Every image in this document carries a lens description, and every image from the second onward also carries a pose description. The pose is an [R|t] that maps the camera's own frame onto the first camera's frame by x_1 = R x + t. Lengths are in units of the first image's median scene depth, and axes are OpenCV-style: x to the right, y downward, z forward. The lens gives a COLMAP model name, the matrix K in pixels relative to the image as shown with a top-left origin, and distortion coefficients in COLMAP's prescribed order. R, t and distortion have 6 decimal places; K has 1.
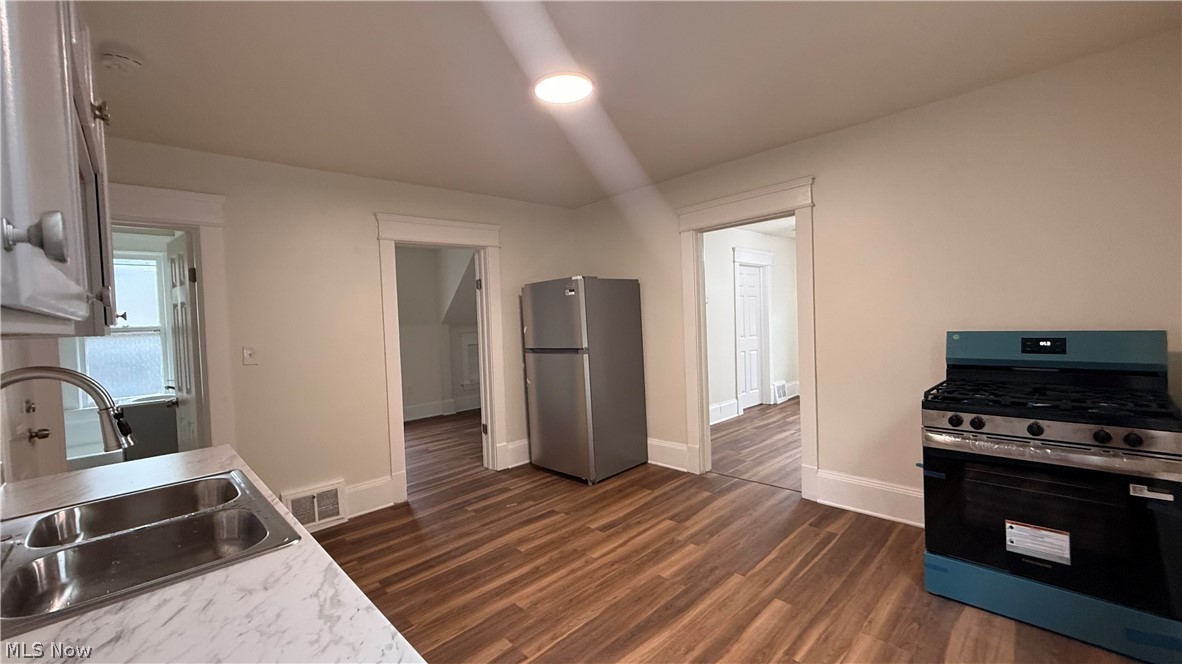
lens RADIAL K [[475.2, 0, 584.0], [0, 475.2, 331.9], [0, 0, 1]] dist [0.004334, 0.000285]
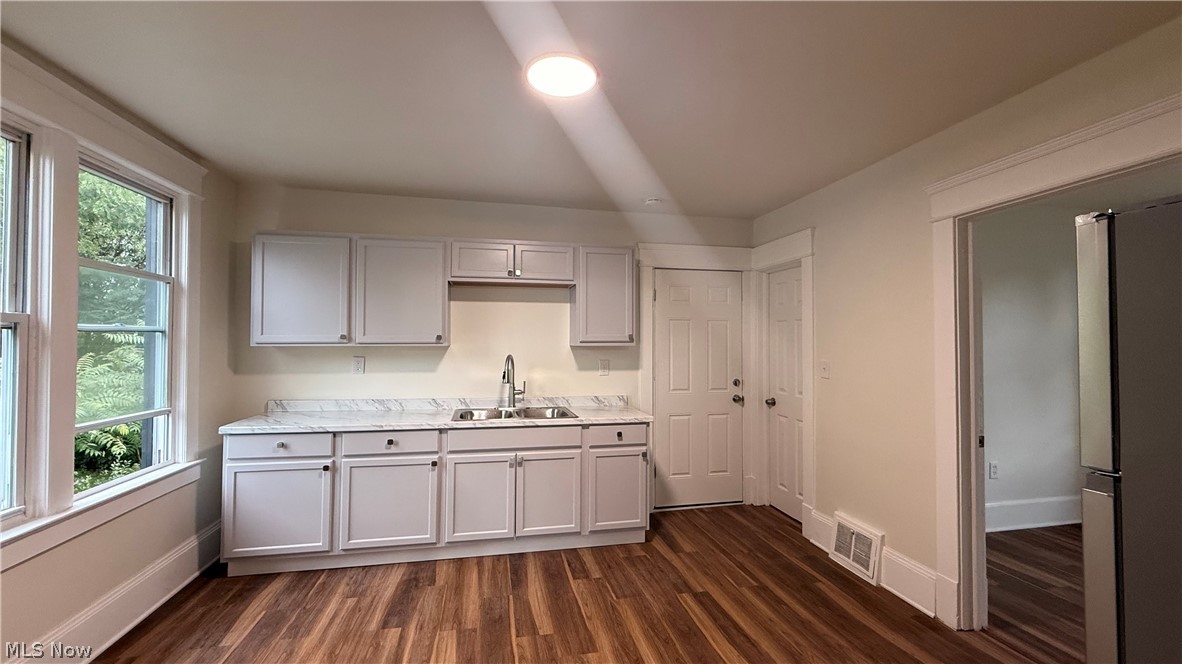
lens RADIAL K [[475.2, 0, 593.9], [0, 475.2, 338.6], [0, 0, 1]] dist [0.004334, 0.000285]
pose [[-0.535510, 0.026465, -0.844114, 0.496294], [0.003490, 0.999570, 0.029125, -0.055510], [0.844522, 0.012650, -0.535372, 1.173845]]
